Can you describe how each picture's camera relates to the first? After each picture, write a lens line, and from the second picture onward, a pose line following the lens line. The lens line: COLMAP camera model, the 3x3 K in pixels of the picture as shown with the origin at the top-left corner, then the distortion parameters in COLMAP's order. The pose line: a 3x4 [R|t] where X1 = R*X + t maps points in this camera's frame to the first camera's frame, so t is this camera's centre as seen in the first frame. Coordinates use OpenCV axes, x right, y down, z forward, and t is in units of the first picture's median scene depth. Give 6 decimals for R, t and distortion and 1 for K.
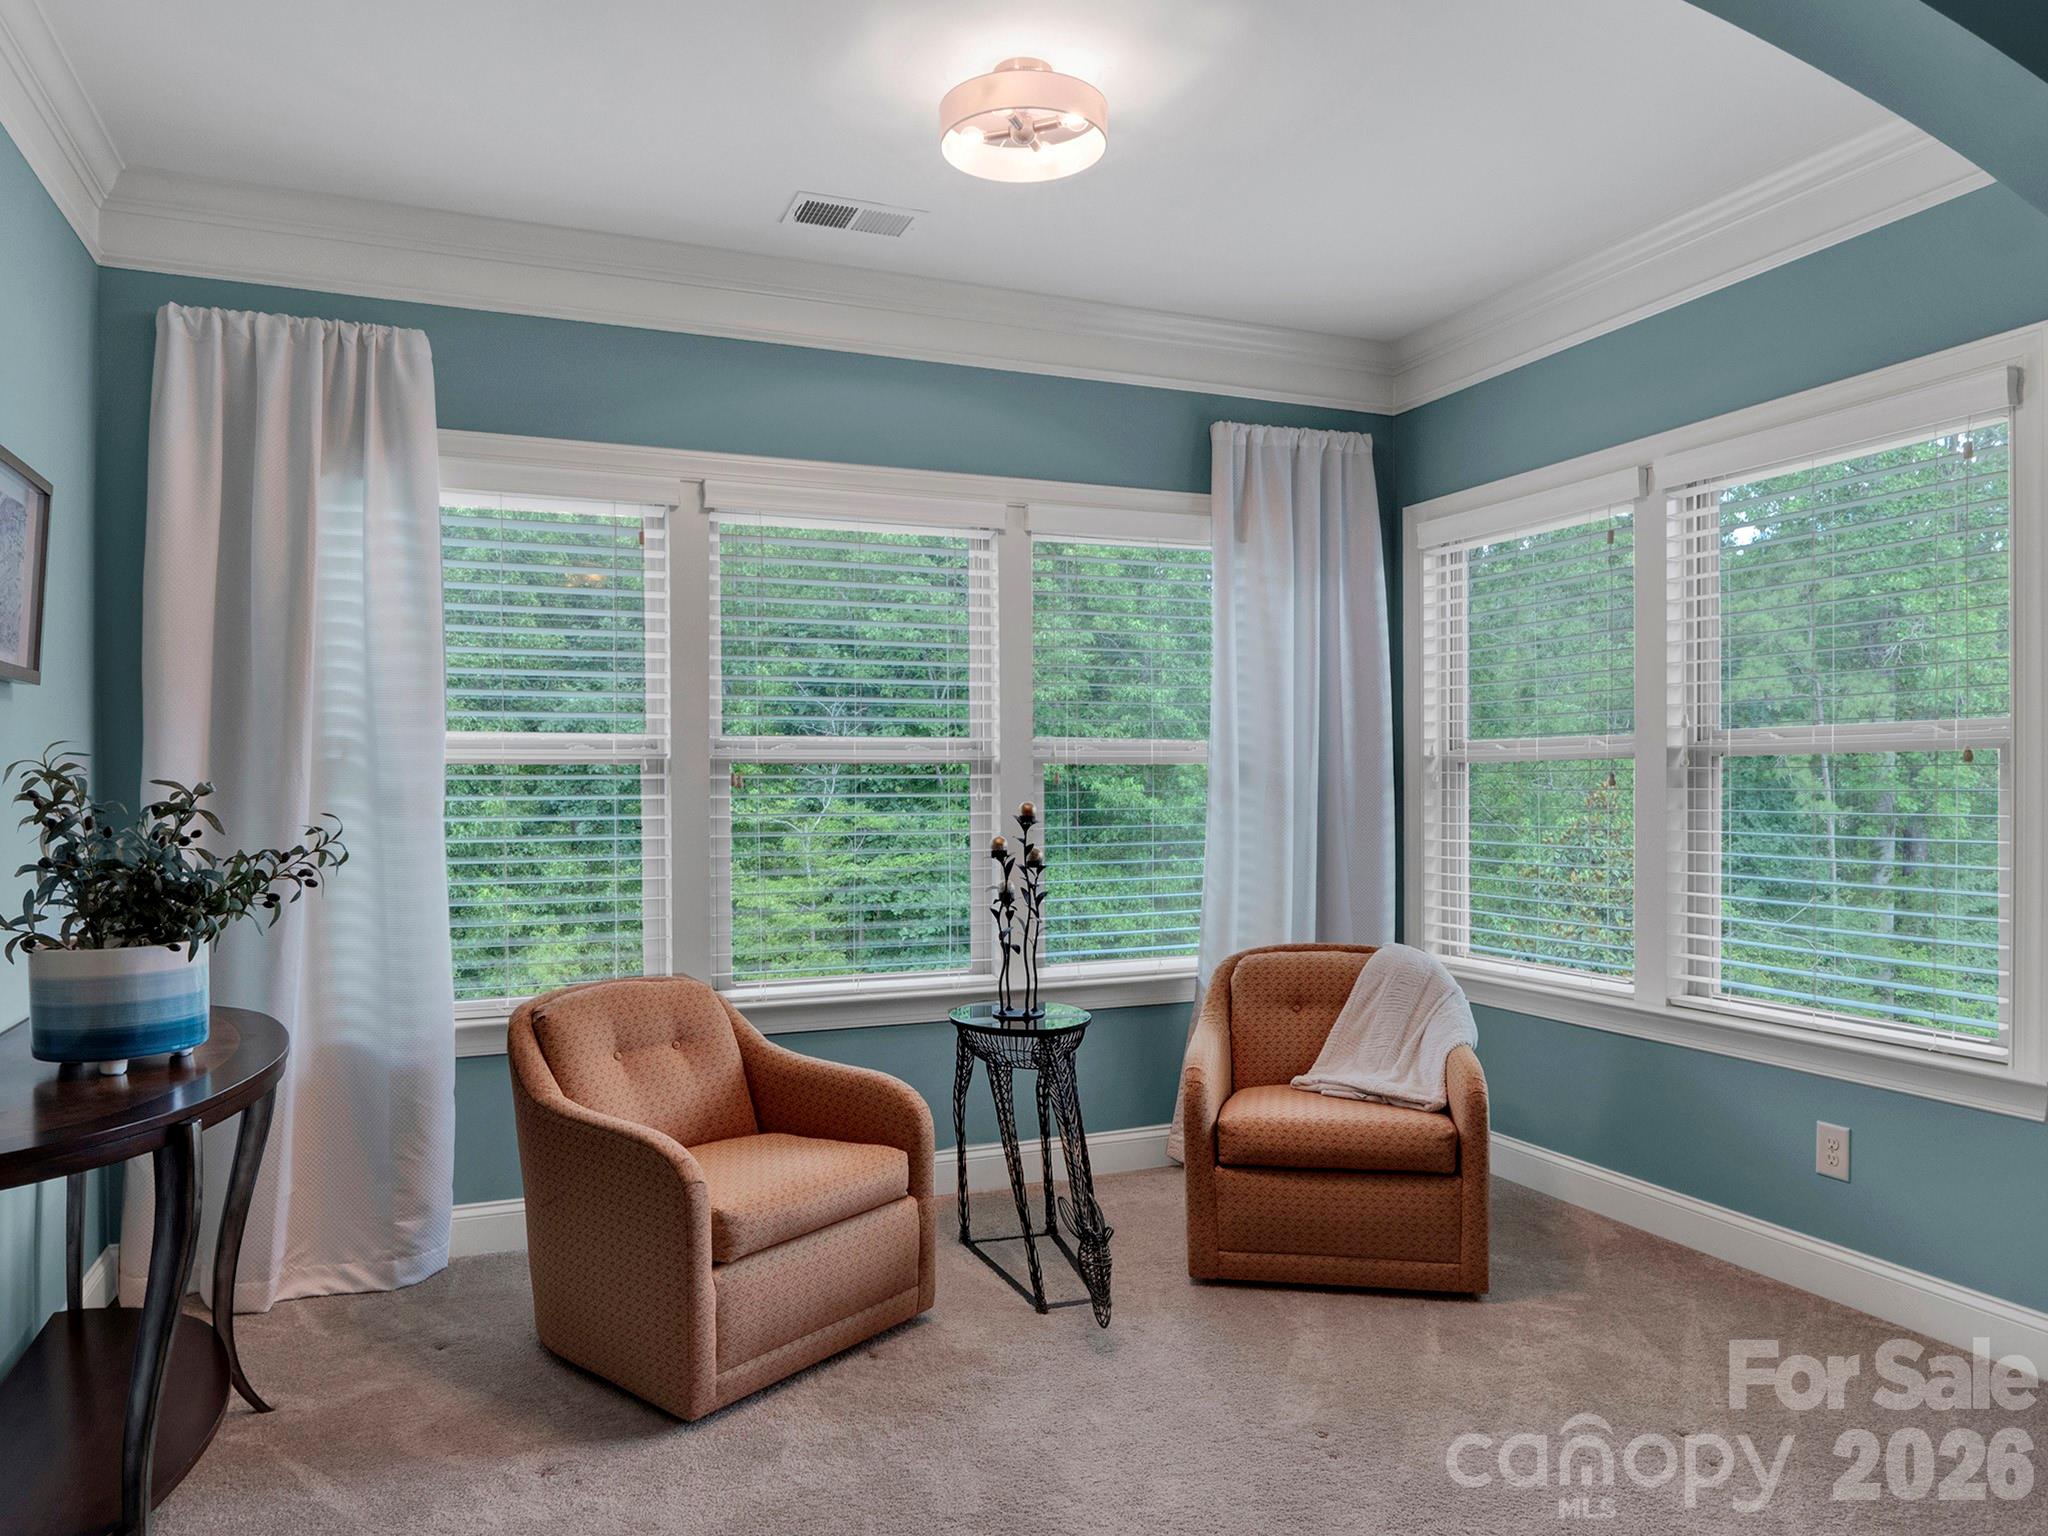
lens RADIAL K [[1311.4, 0, 1022.8], [0, 1311.4, 748.1], [0, 0, 1]] dist [-0.018572, 0.001140]
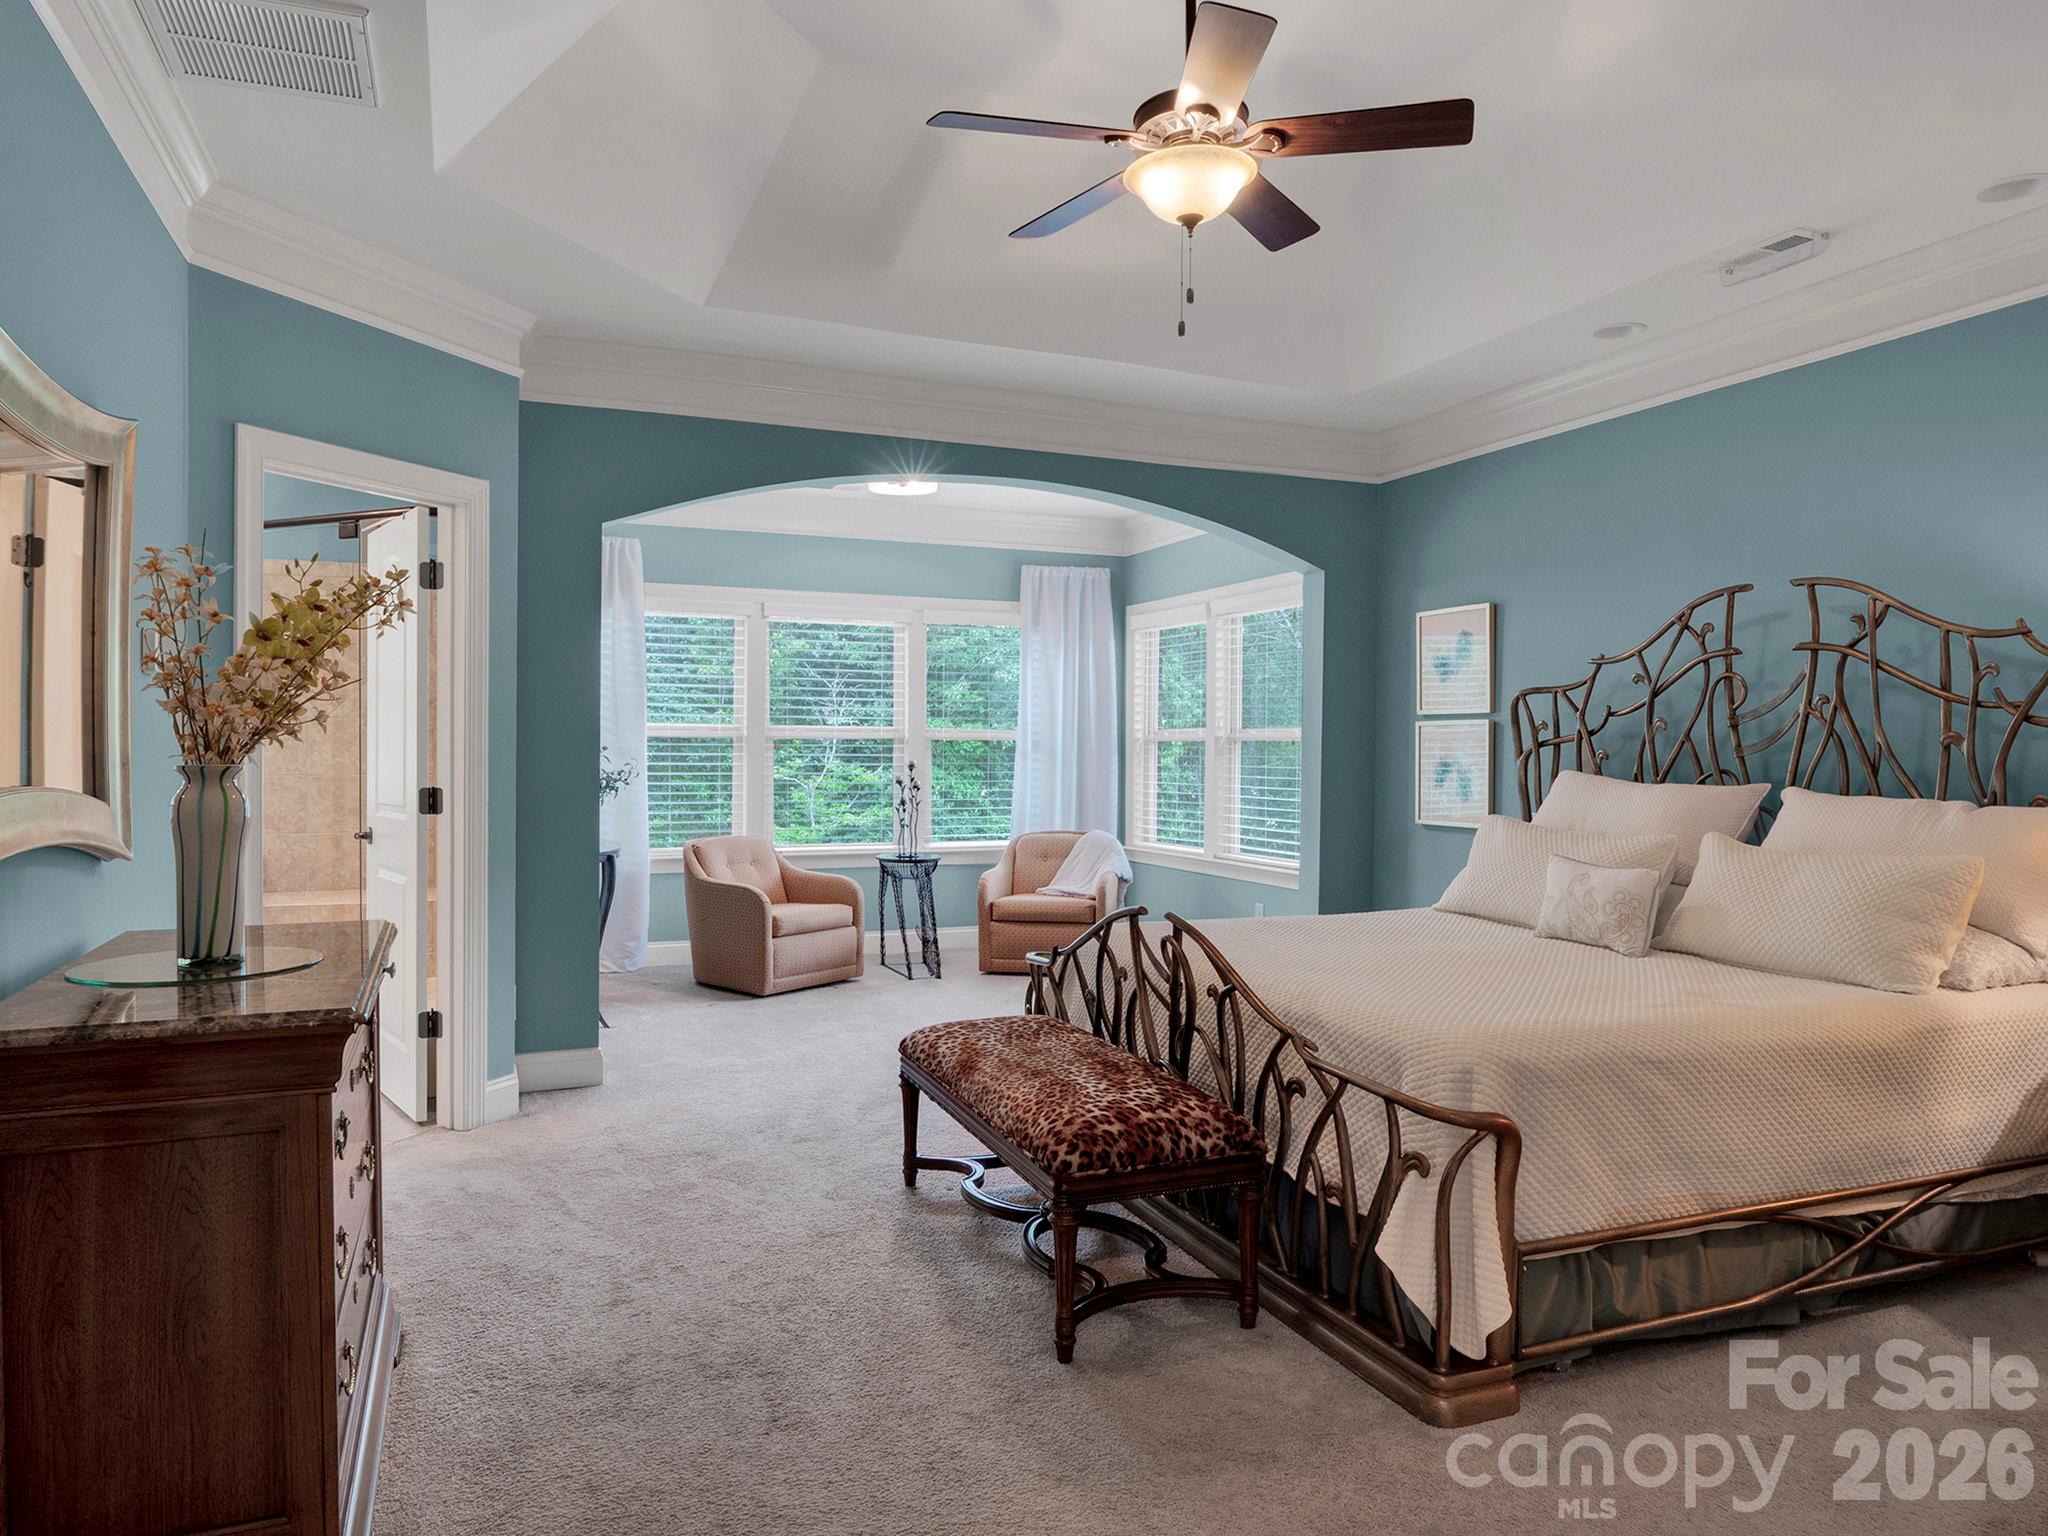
lens RADIAL K [[1311.4, 0, 1022.8], [0, 1311.4, 748.1], [0, 0, 1]] dist [-0.018572, 0.001140]
pose [[0.999911, 0.012765, -0.003965, 0.185865], [-0.012655, 0.999564, 0.026667, -0.034587], [0.004304, -0.026615, 0.999636, -1.115186]]
